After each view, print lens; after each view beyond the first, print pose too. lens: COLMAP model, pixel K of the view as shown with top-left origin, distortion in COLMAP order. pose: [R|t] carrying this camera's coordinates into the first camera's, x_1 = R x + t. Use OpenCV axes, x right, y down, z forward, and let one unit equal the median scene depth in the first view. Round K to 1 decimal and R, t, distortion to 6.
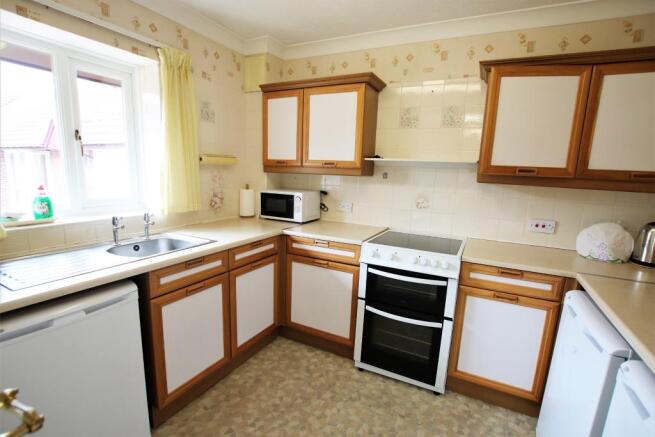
lens RADIAL K [[315.9, 0, 326.1], [0, 315.9, 223.7], [0, 0, 1]] dist [-0.028472, 0.002238]
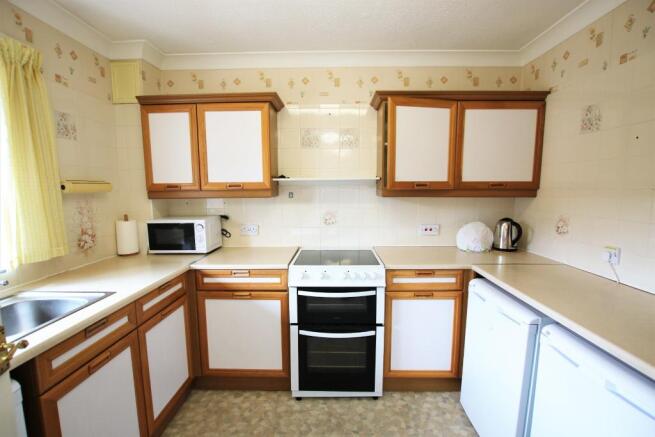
lens RADIAL K [[315.9, 0, 326.1], [0, 315.9, 223.7], [0, 0, 1]] dist [-0.028472, 0.002238]
pose [[0.897713, -0.093939, 0.430449, -0.175801], [0.115382, 0.993033, -0.023919, -0.030507], [-0.425203, 0.071139, 0.902298, 0.070376]]
